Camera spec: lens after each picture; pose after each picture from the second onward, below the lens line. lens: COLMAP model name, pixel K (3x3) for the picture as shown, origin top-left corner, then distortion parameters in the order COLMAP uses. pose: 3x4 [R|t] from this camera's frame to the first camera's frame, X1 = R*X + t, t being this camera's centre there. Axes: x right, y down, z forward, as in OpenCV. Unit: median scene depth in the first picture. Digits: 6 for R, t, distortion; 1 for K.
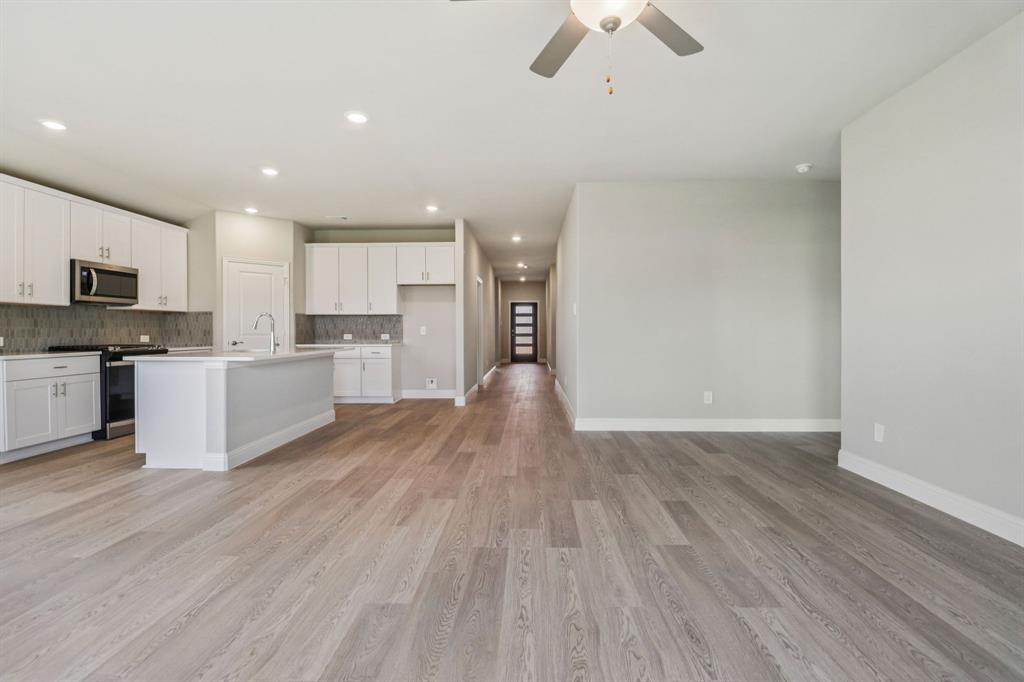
lens RADIAL K [[467.4, 0, 516.5], [0, 467.4, 327.5], [0, 0, 1]] dist [-0.000107, 0.000065]
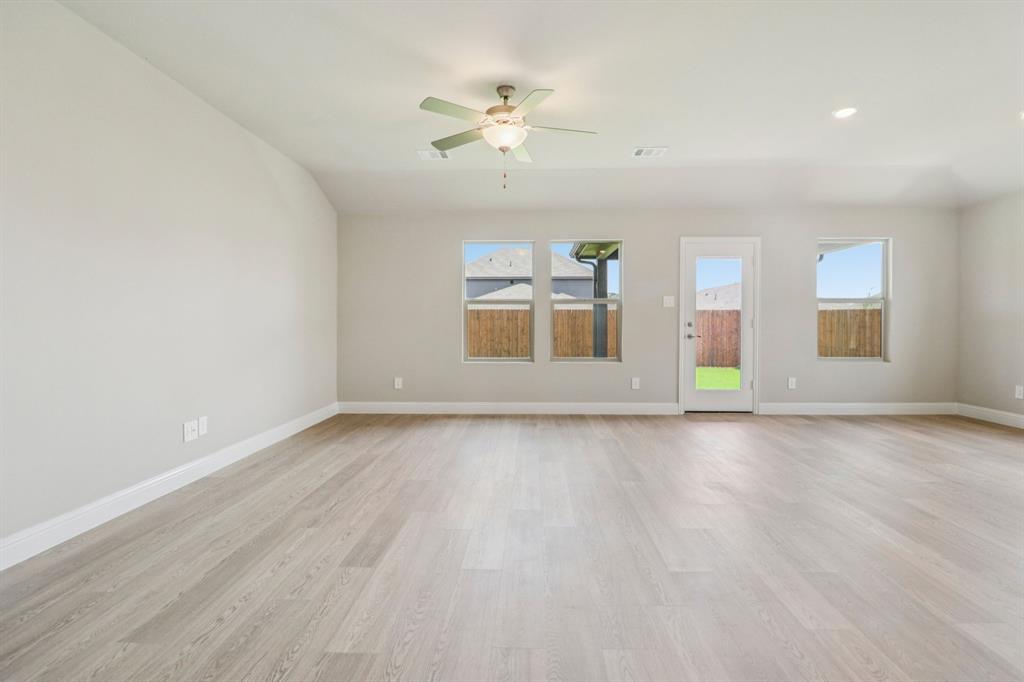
lens RADIAL K [[467.4, 0, 516.5], [0, 467.4, 327.5], [0, 0, 1]] dist [-0.000107, 0.000065]
pose [[-0.999992, 0.004081, -0.000158, 0.111082], [0.004080, 0.999990, 0.001947, 0.013682], [0.000165, 0.001946, -0.999998, 1.995745]]
